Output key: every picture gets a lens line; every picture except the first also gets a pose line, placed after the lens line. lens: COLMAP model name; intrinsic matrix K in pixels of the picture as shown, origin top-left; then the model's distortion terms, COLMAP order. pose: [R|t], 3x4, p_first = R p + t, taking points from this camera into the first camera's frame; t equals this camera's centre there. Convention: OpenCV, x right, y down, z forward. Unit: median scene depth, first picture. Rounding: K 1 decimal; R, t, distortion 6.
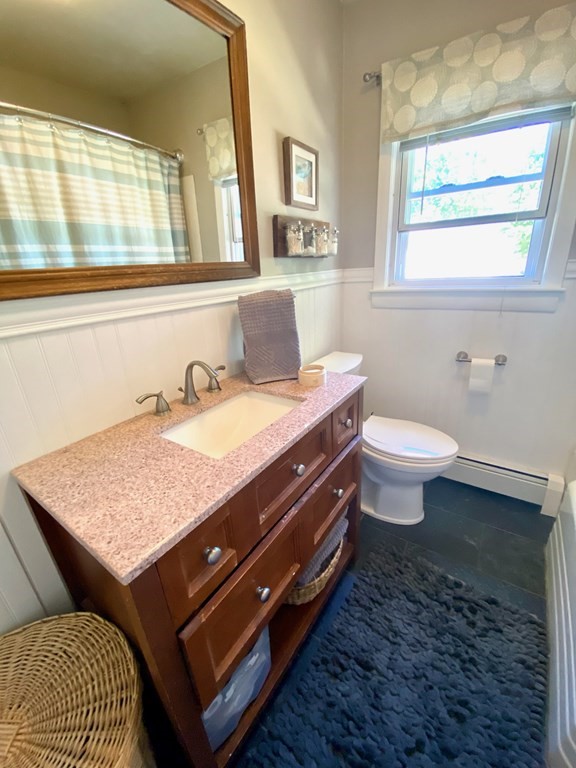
lens RADIAL K [[316.3, 0, 291.9], [0, 316.3, 383.0], [0, 0, 1]] dist [-0.026079, -0.001408]
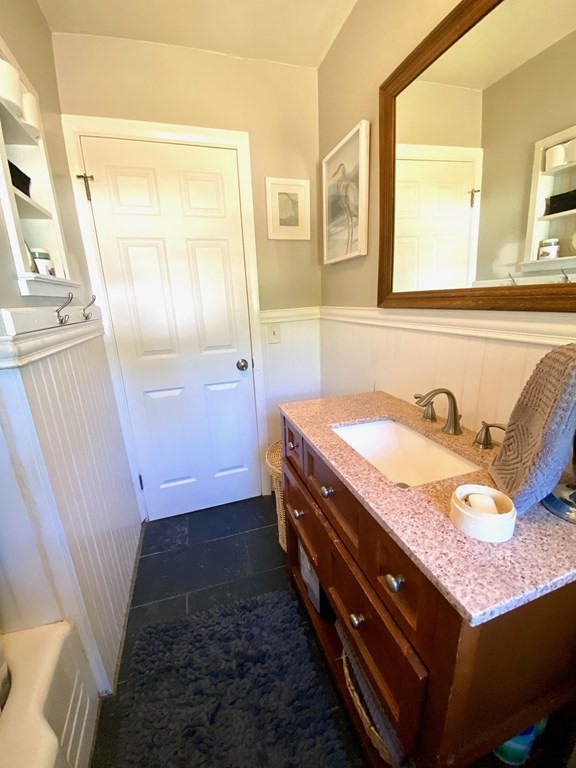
lens RADIAL K [[316.3, 0, 292.9], [0, 316.3, 382.4], [0, 0, 1]] dist [-0.026079, -0.001408]
pose [[-0.615943, 0.266442, -0.741366, 0.802076], [-0.207779, 0.852803, 0.479119, -0.532633], [0.759896, 0.449150, -0.469916, 1.294617]]
